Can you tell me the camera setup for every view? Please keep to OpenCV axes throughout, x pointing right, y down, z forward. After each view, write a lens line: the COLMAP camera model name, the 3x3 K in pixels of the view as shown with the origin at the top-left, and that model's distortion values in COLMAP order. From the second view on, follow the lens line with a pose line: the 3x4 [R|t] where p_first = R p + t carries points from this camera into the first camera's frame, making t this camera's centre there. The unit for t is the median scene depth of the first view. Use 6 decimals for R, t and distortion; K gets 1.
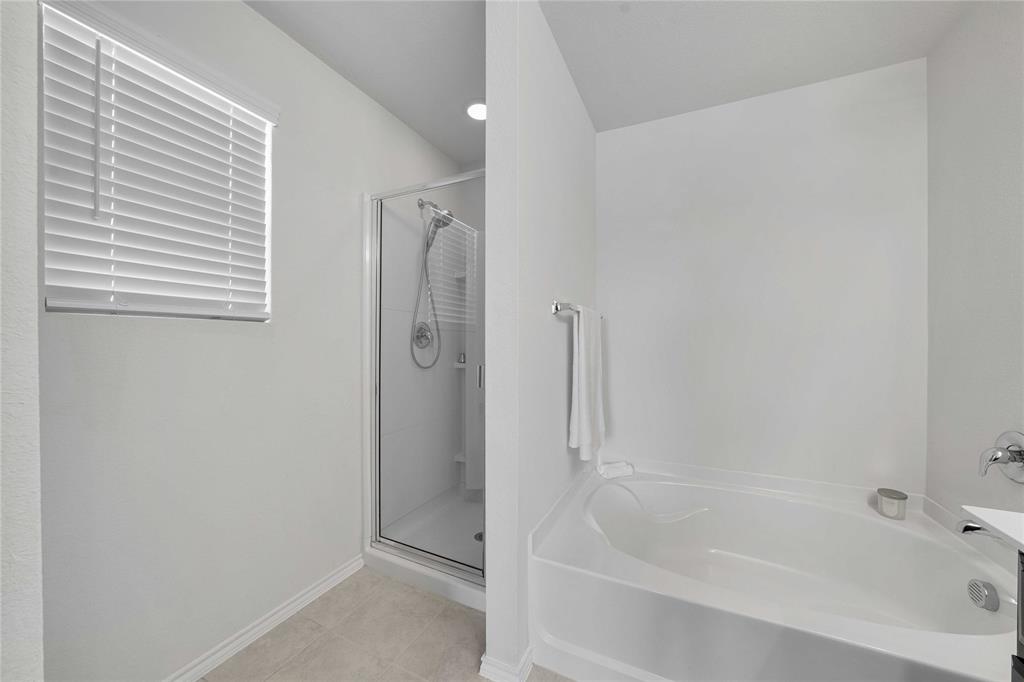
lens RADIAL K [[363.8, 0, 519.3], [0, 363.8, 342.1], [0, 0, 1]] dist [-0.000489, 0.000126]
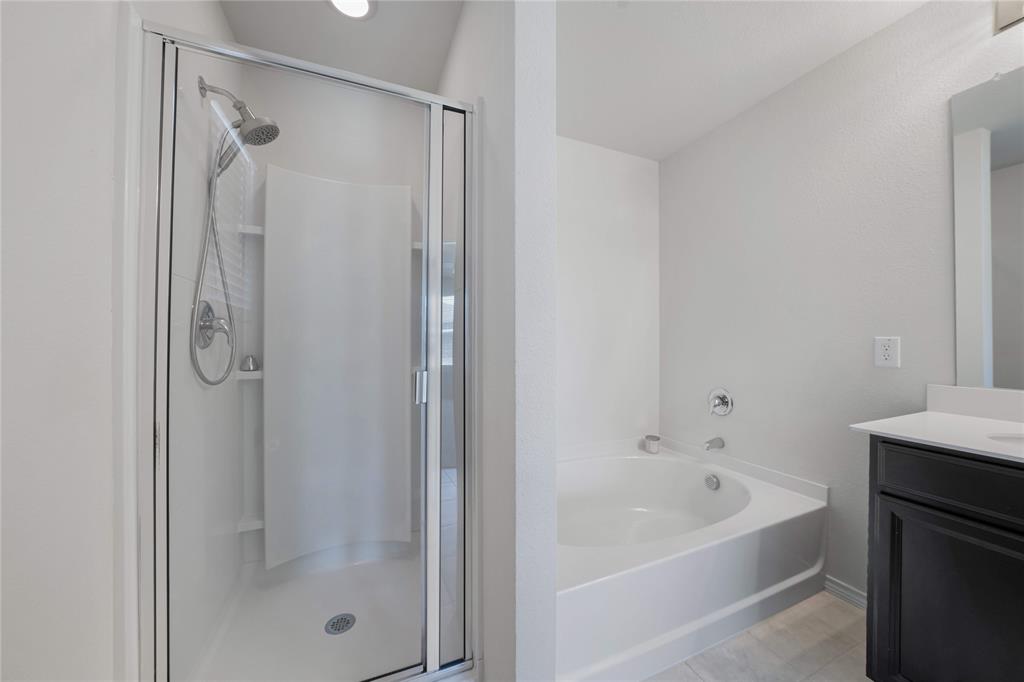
lens RADIAL K [[363.8, 0, 519.3], [0, 363.8, 342.1], [0, 0, 1]] dist [-0.000489, 0.000126]
pose [[0.672604, -0.001004, 0.740002, -0.475099], [-0.001742, 0.999994, 0.002940, 0.007237], [-0.740000, -0.003267, 0.672599, 0.365368]]
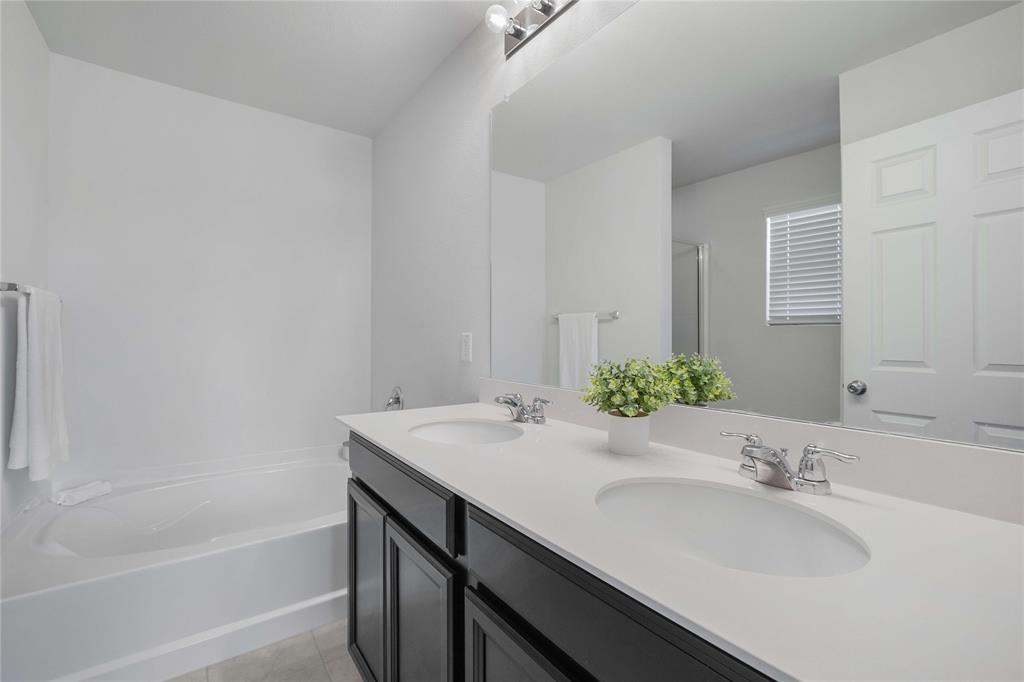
lens RADIAL K [[449.5, 0, 512.0], [0, 449.5, 341.0], [0, 0, 1]] dist [-0.003958, -0.000564]
pose [[0.491392, -0.002457, 0.870935, -0.152986], [-0.003405, 0.999983, 0.004742, 0.009794], [-0.870932, -0.005296, 0.491375, -0.361019]]
